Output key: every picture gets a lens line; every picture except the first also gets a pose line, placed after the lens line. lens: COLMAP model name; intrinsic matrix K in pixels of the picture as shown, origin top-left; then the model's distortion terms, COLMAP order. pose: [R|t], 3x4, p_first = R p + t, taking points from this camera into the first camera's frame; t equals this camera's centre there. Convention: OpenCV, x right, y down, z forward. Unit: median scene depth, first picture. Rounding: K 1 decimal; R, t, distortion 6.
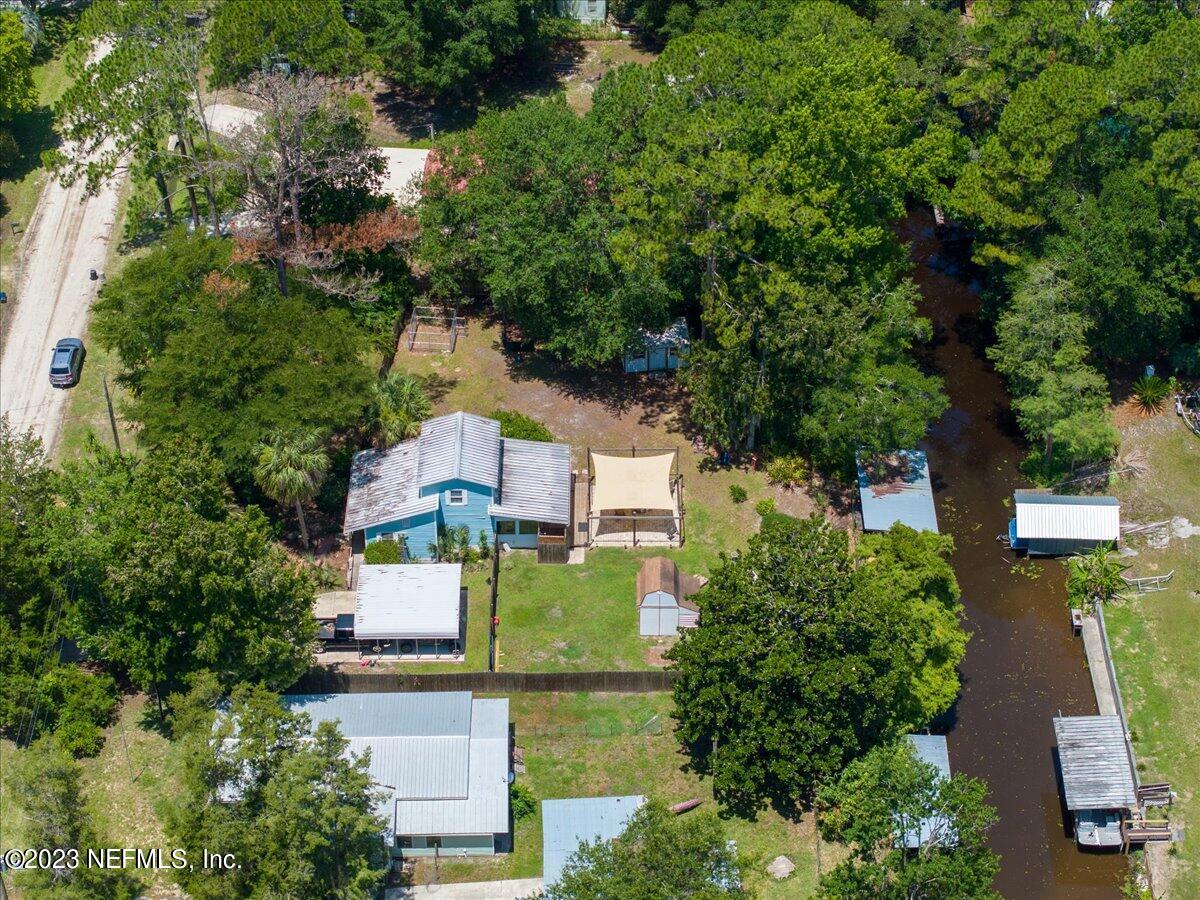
lens RADIAL K [[2475.6, 0, 600.0], [0, 2475.6, 450.0], [0, 0, 1]] dist [-0.102735, 0.415296]
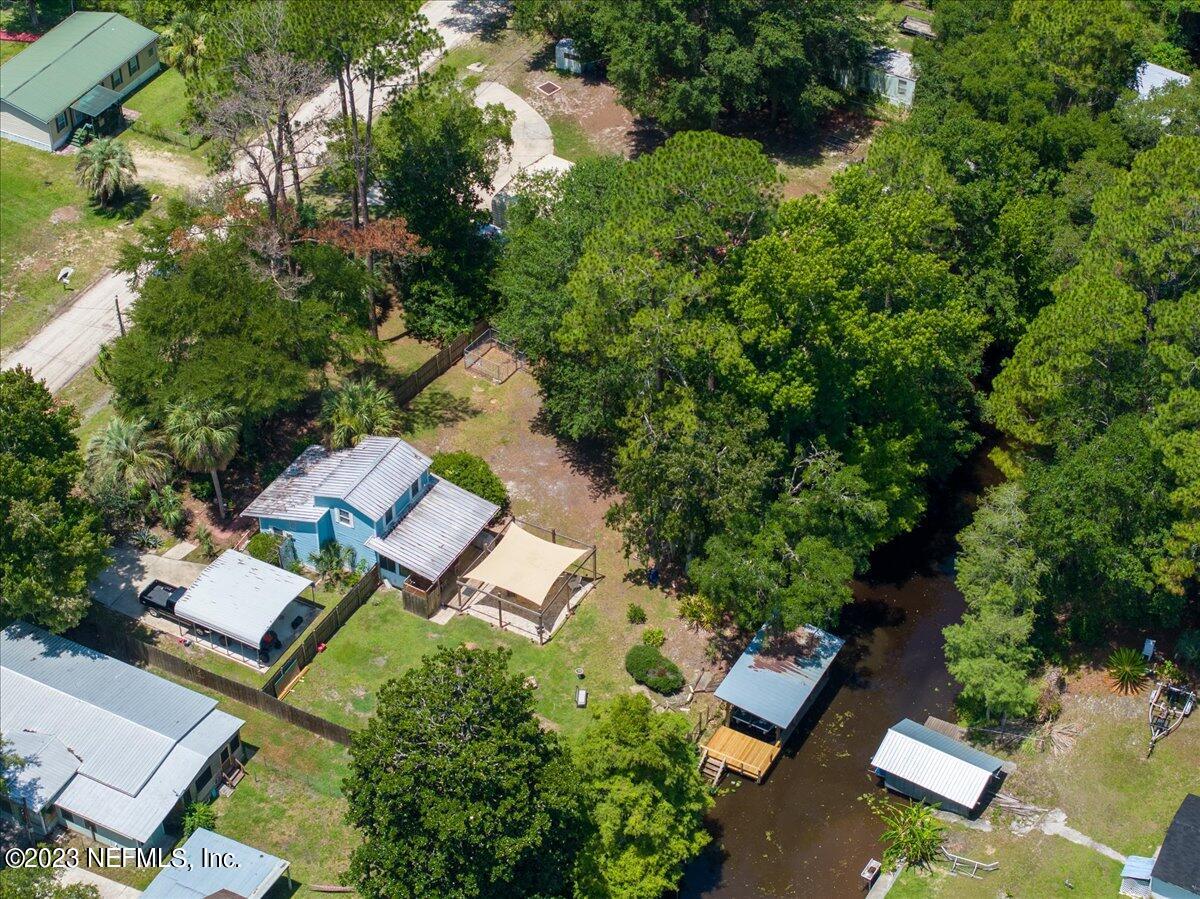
lens RADIAL K [[2475.6, 0, 600.0], [0, 2475.6, 449.5], [0, 0, 1]] dist [-0.102735, 0.415296]
pose [[0.869153, 0.315617, -0.380735, 0.388553], [-0.310938, 0.947422, 0.075564, -0.110314], [0.384565, 0.052708, 0.921592, 0.125133]]
